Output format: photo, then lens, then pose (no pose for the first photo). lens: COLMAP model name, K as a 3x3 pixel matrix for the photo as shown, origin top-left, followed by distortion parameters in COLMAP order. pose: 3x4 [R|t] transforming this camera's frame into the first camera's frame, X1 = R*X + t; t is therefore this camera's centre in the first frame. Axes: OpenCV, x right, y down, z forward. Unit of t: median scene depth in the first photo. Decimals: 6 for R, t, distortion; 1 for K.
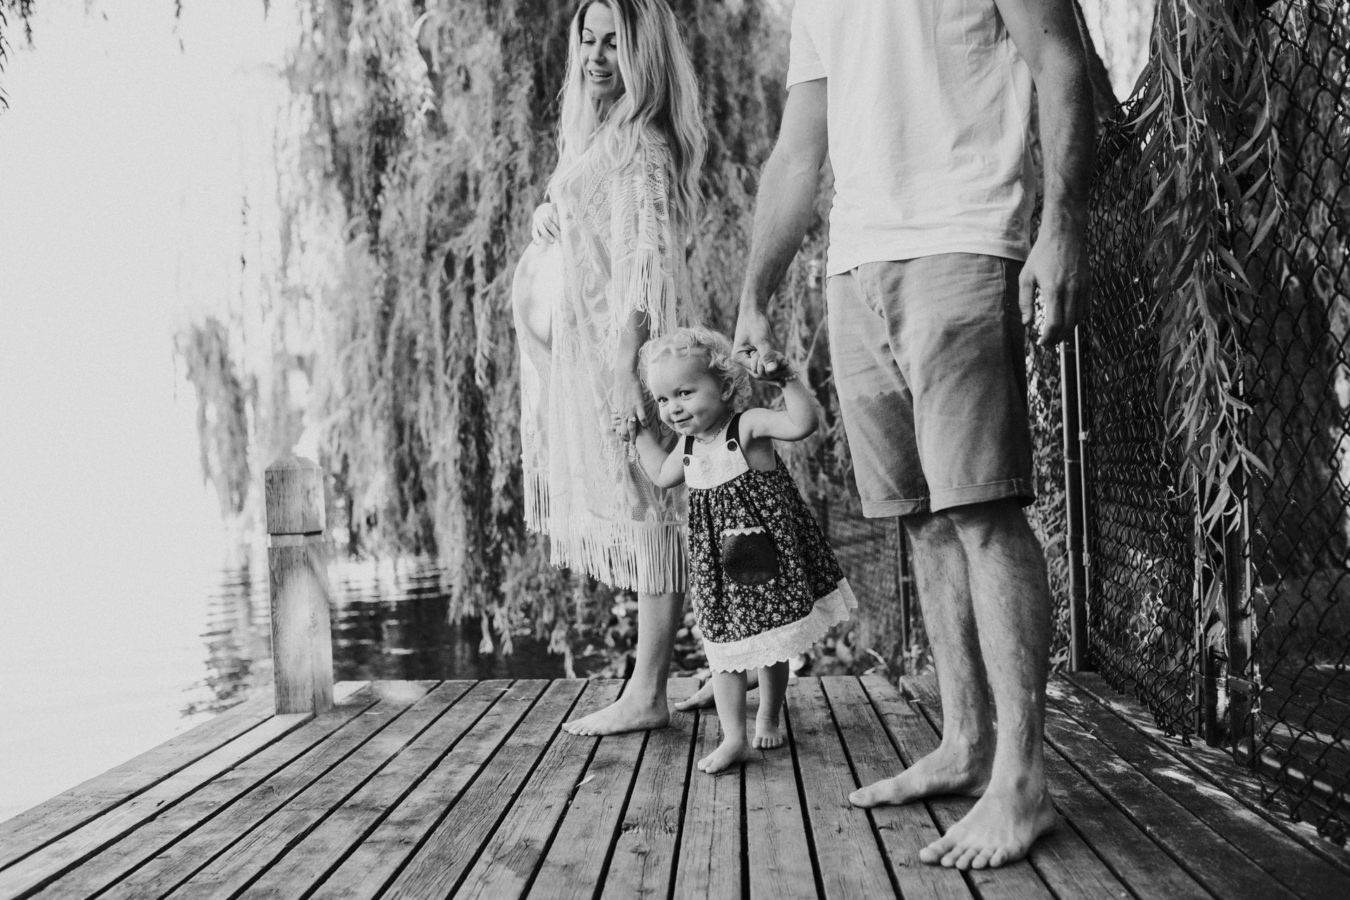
lens RADIAL K [[1272.5, 0, 654.7], [0, 1272.5, 447.2], [0, 0, 1]] dist [-0.125480, 0.179906]
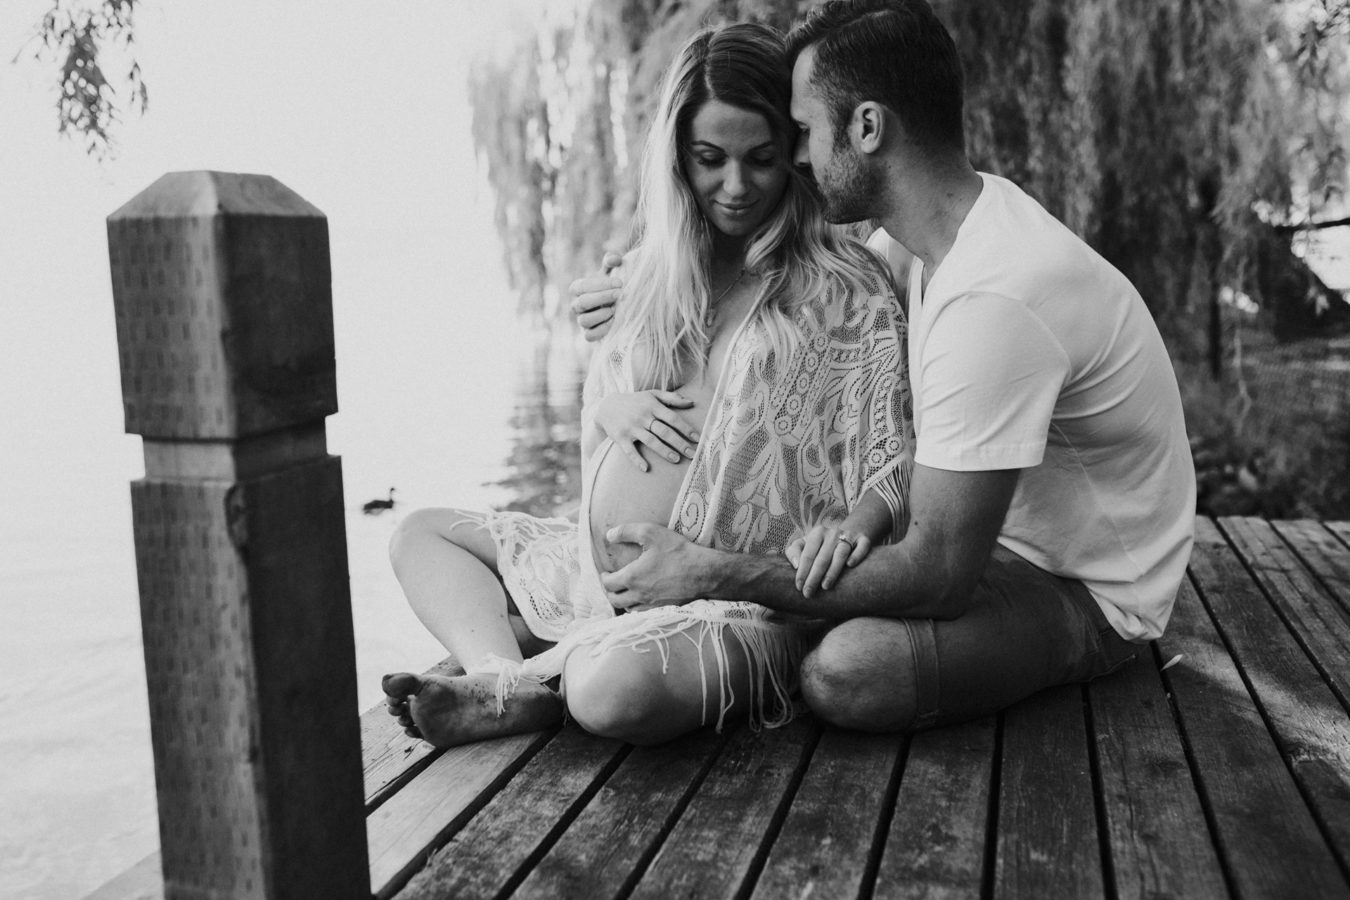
lens RADIAL K [[1272.5, 0, 654.7], [0, 1272.5, 447.2], [0, 0, 1]] dist [-0.125480, 0.179906]
pose [[0.974950, 0.043414, -0.218147, -0.031079], [-0.009514, 0.988009, 0.154105, 0.005145], [0.222222, -0.148169, 0.963672, 0.040709]]
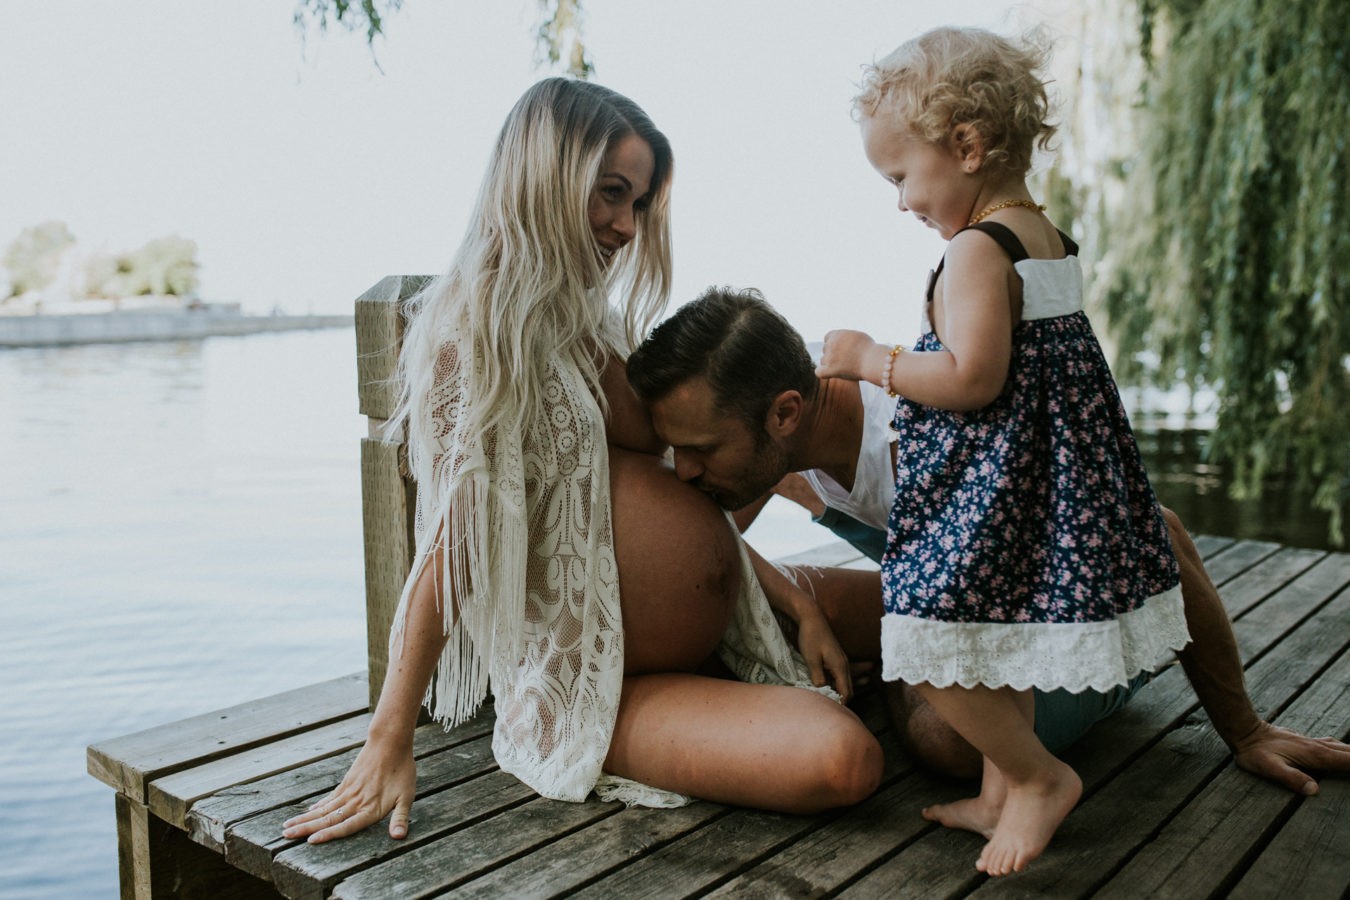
lens RADIAL K [[1272.5, 0, 654.7], [0, 1272.5, 447.2], [0, 0, 1]] dist [-0.125480, 0.179906]
pose [[0.803253, 0.102774, -0.586704, 0.022771], [-0.017199, 0.988593, 0.149625, -0.000921], [0.595389, -0.110096, 0.795859, 0.015983]]
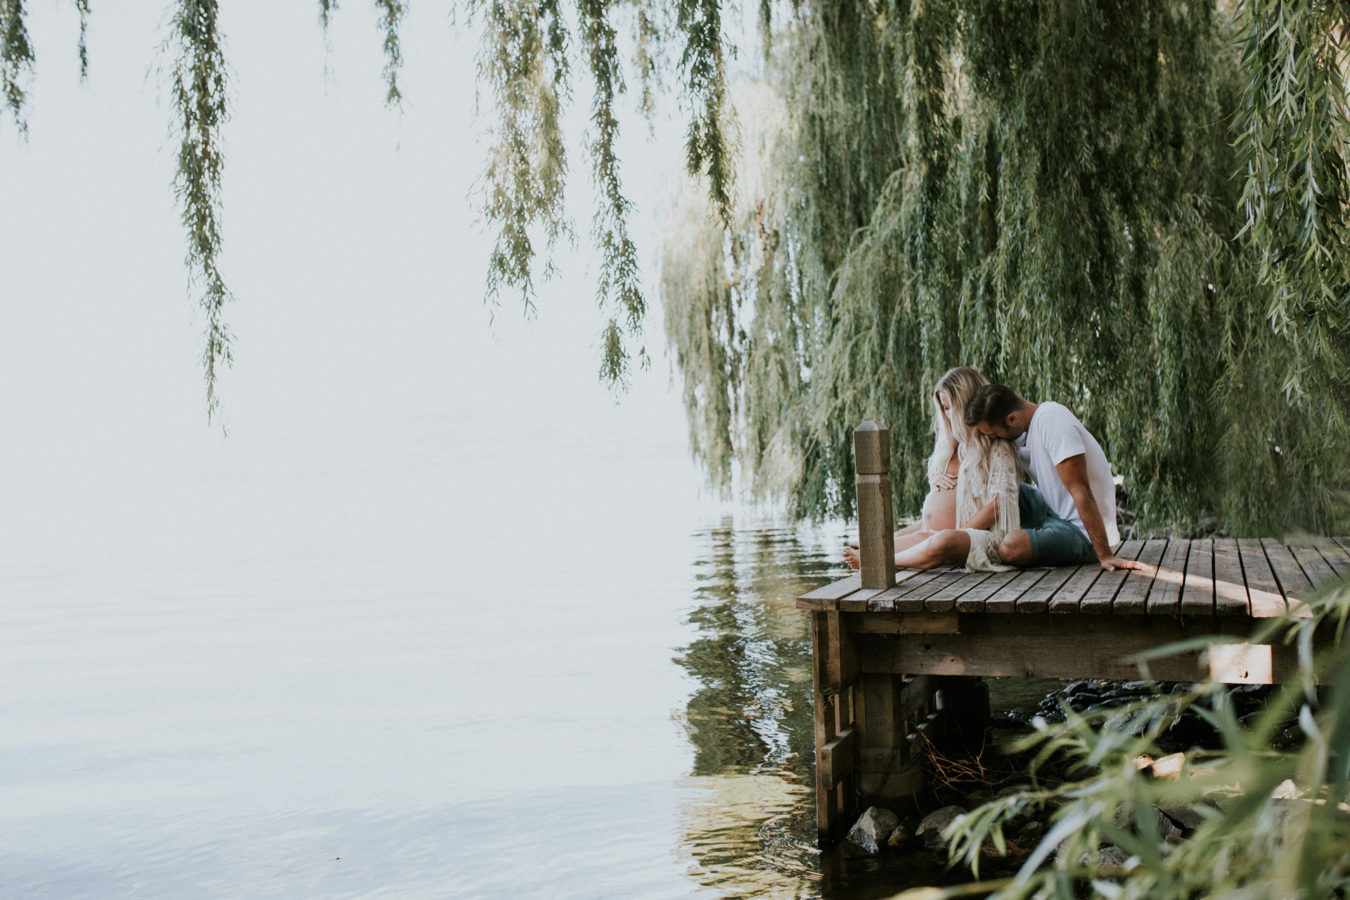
lens RADIAL K [[1272.5, 0, 654.7], [0, 1272.5, 447.2], [0, 0, 1]] dist [-0.125480, 0.179906]
pose [[0.937490, -0.013499, -0.347749, -0.006153], [0.020352, 0.999664, 0.016062, 0.001324], [0.347416, -0.022135, 0.937450, -0.221620]]
